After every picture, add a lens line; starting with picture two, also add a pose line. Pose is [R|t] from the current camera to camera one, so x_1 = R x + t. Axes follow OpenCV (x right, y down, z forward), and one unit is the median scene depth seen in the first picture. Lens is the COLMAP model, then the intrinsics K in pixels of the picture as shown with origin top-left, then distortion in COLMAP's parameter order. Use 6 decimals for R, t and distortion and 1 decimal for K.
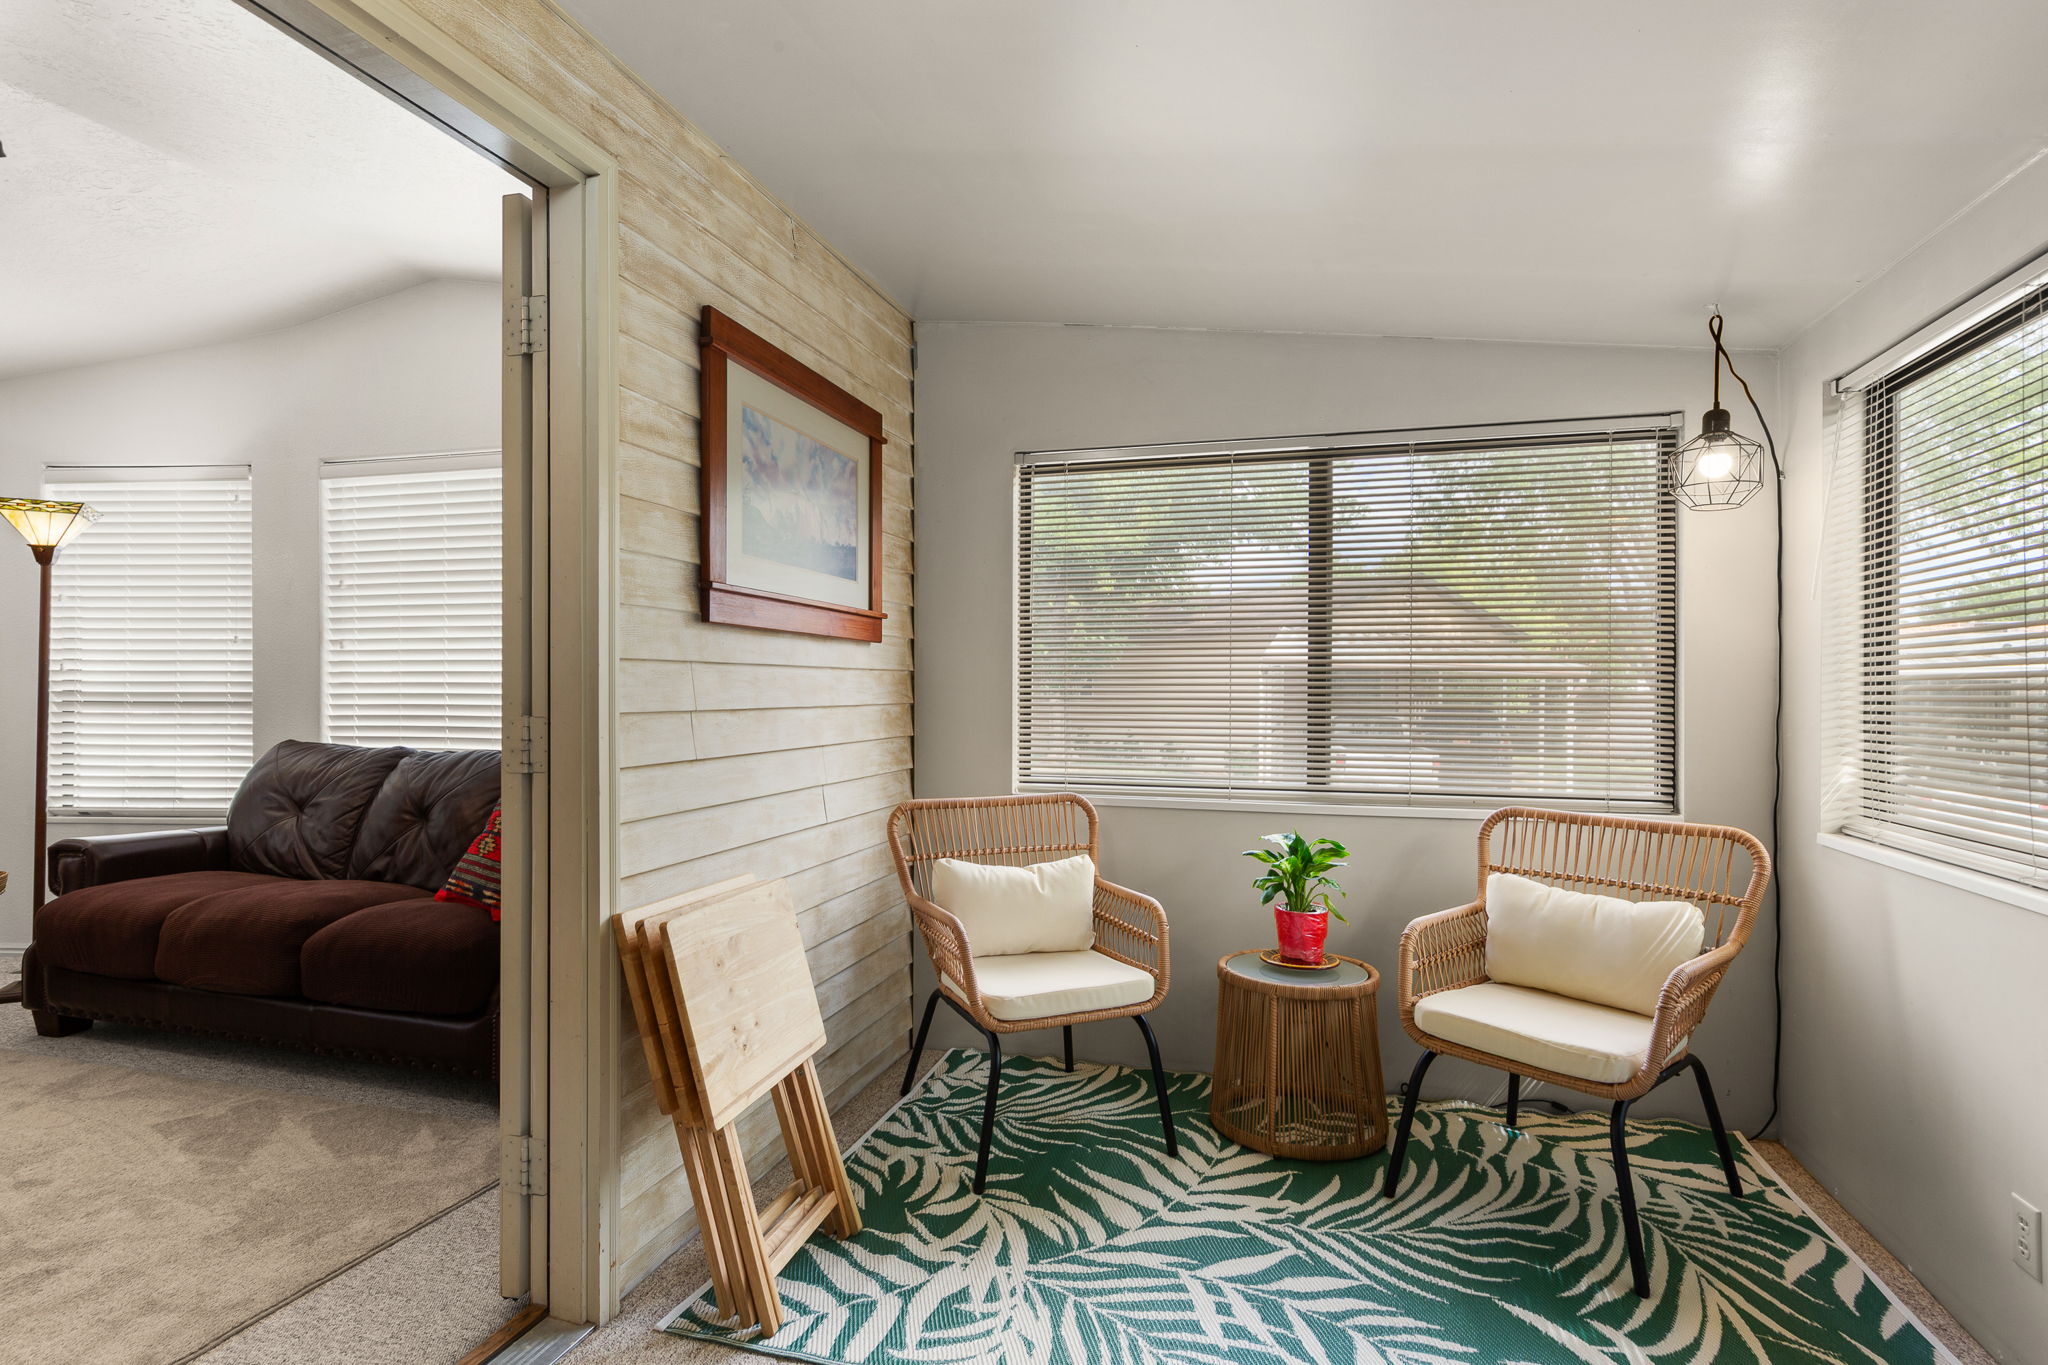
lens RADIAL K [[1049.0, 0, 1024.0], [0, 1049.0, 682.5], [0, 0, 1]] dist [0.002241, 0.000087]
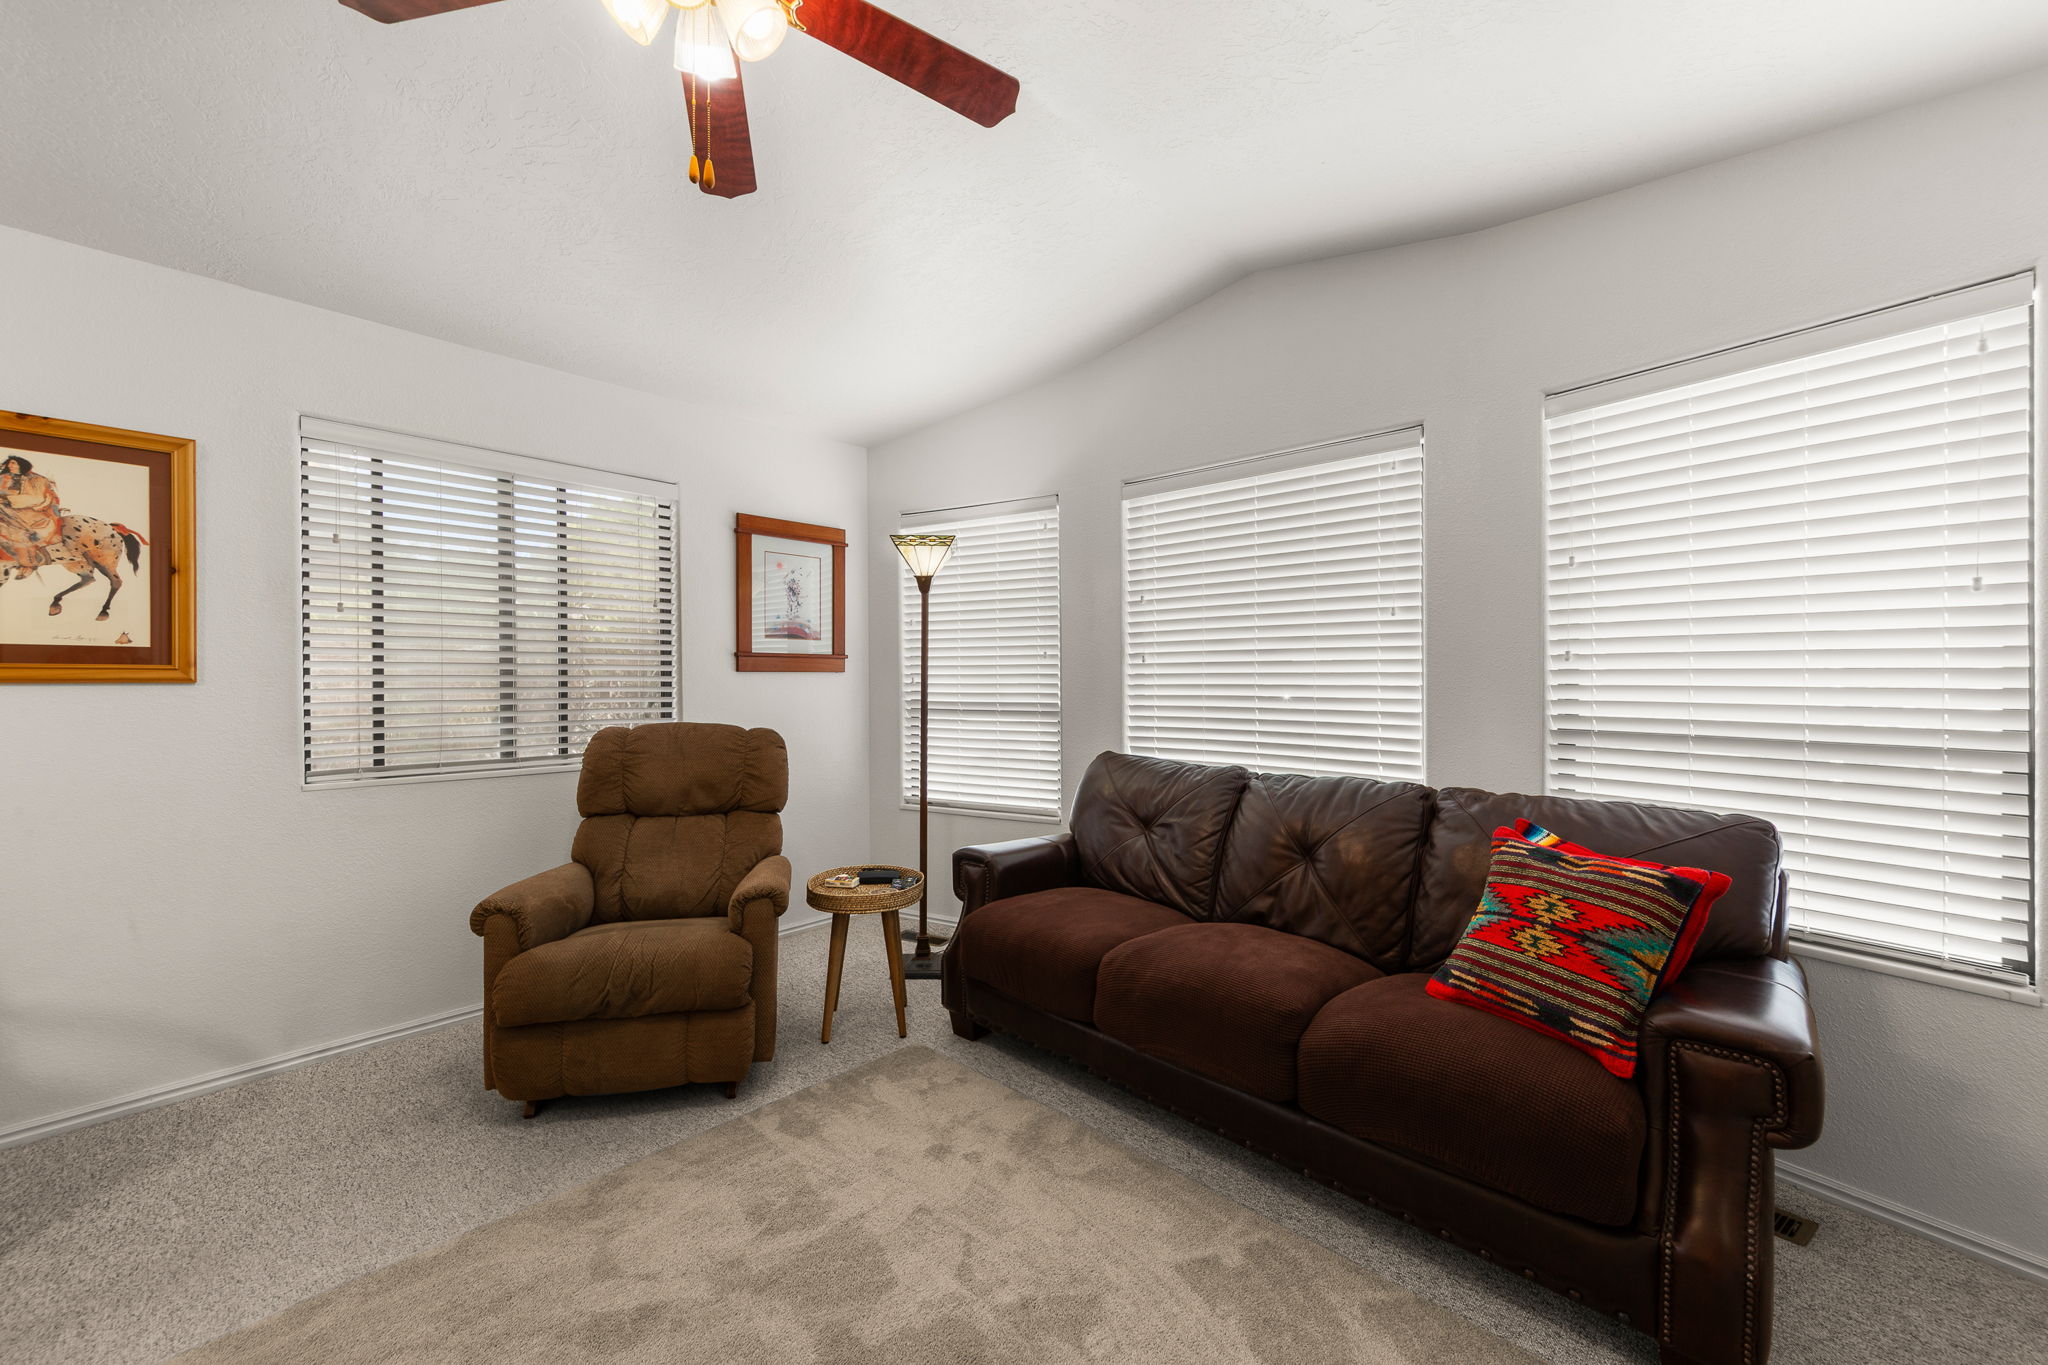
lens RADIAL K [[791.7, 0, 1026.9], [0, 791.7, 685.0], [0, 0, 1]] dist [0.001750, 0.000212]
pose [[0.895547, -0.000445, -0.444966, -0.455399], [0.006357, 0.999910, 0.011795, -0.022299], [0.444921, -0.013391, 0.895470, 0.283613]]
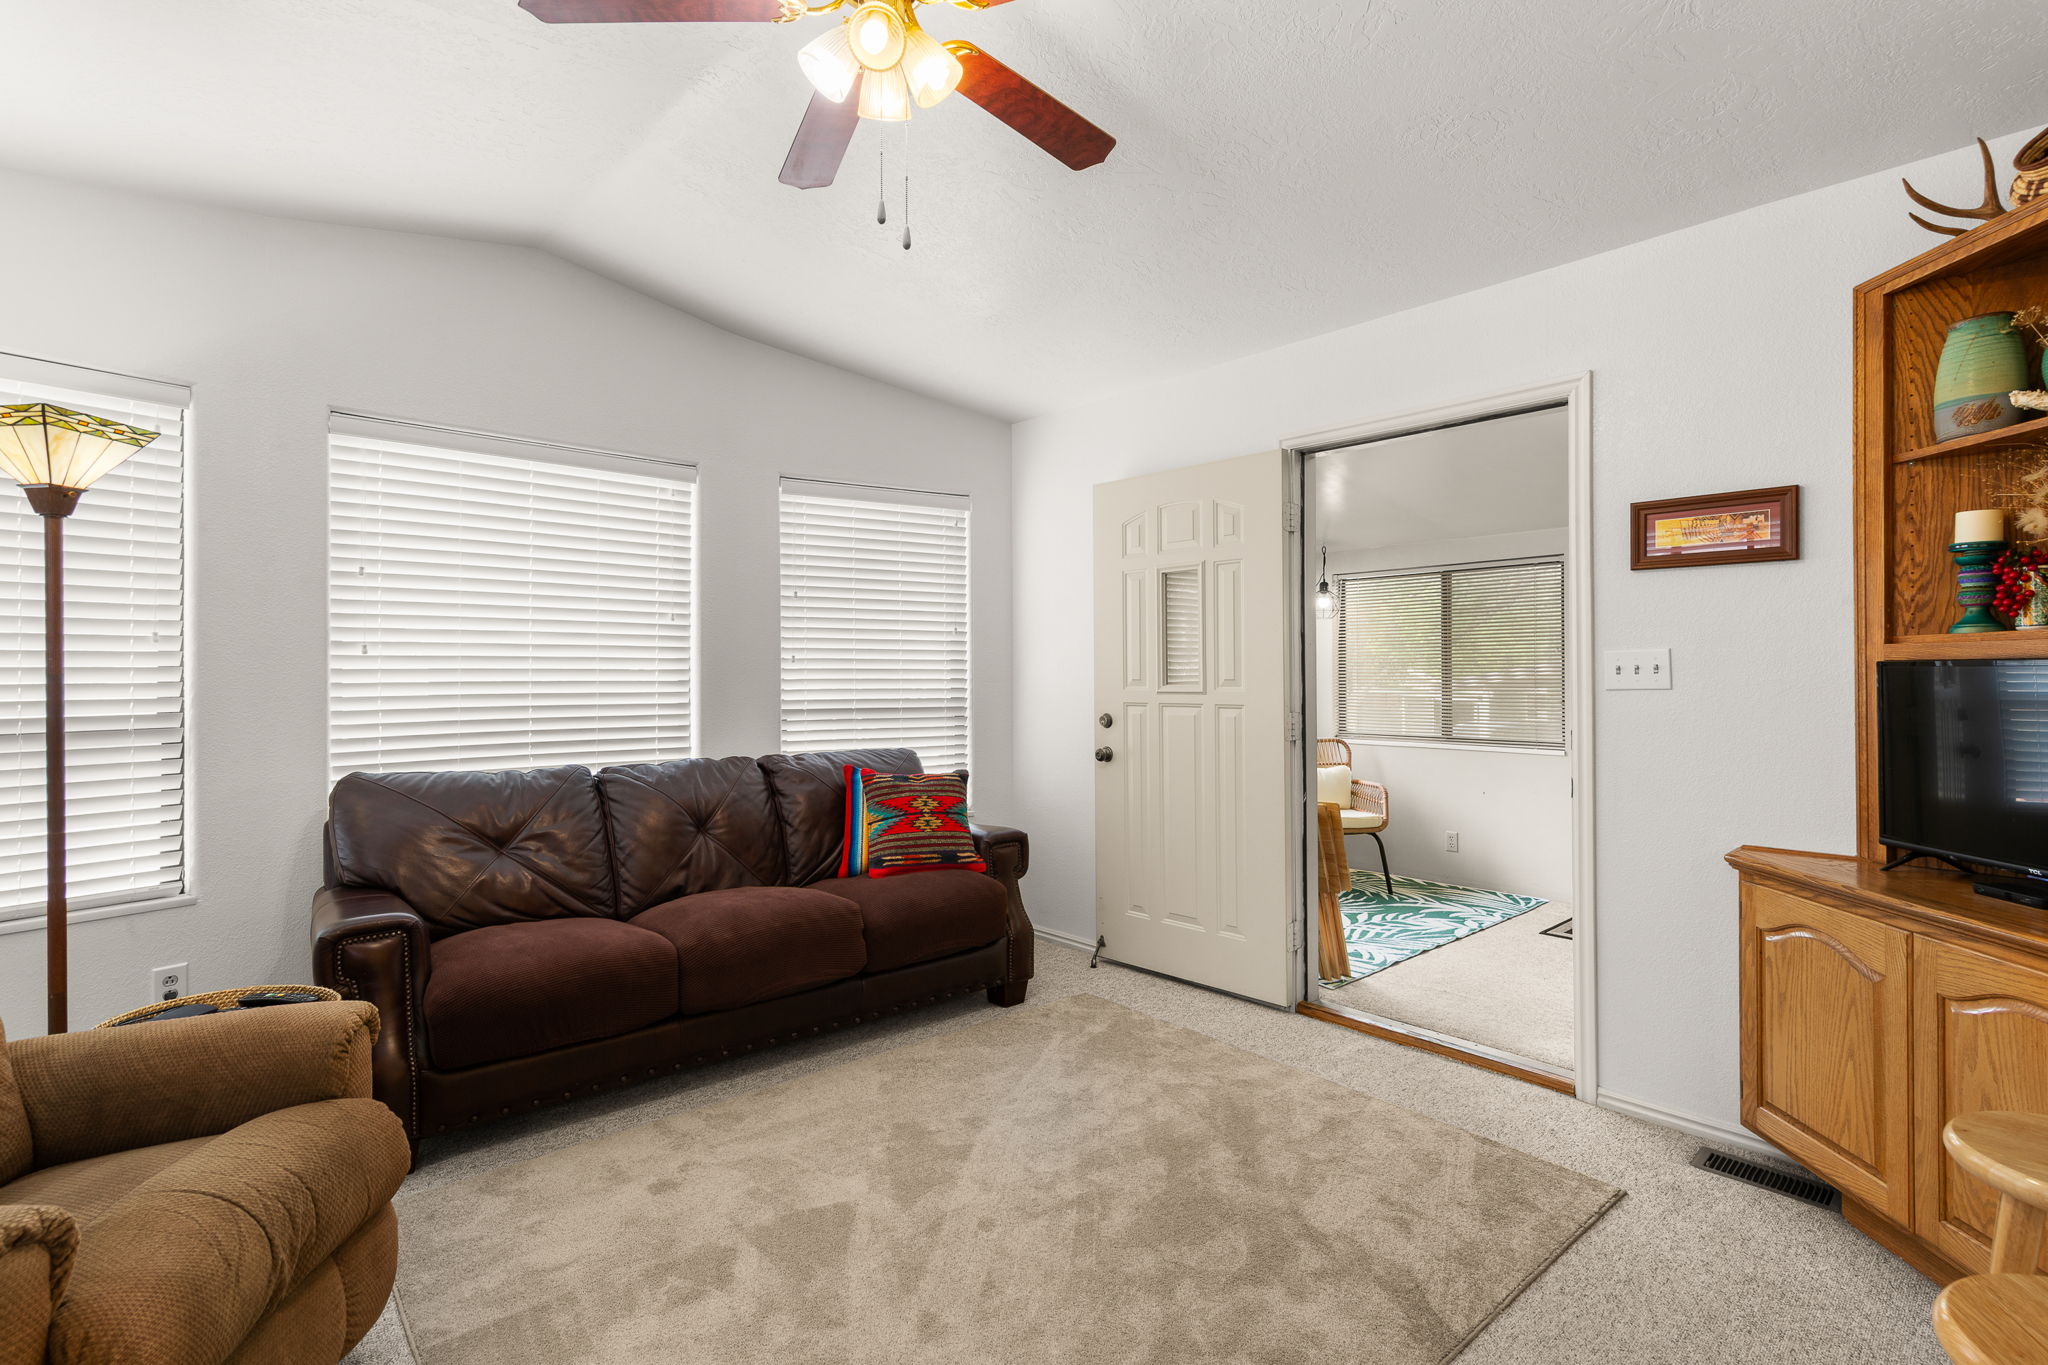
lens RADIAL K [[948.9, 0, 1018.3], [0, 948.9, 665.0], [0, 0, 1]] dist [0.000931, -0.000112]
pose [[0.535647, 0.003072, 0.844437, -1.109141], [-0.001911, 0.999995, -0.002426, -0.025847], [-0.844440, -0.000315, 0.535650, 0.229156]]
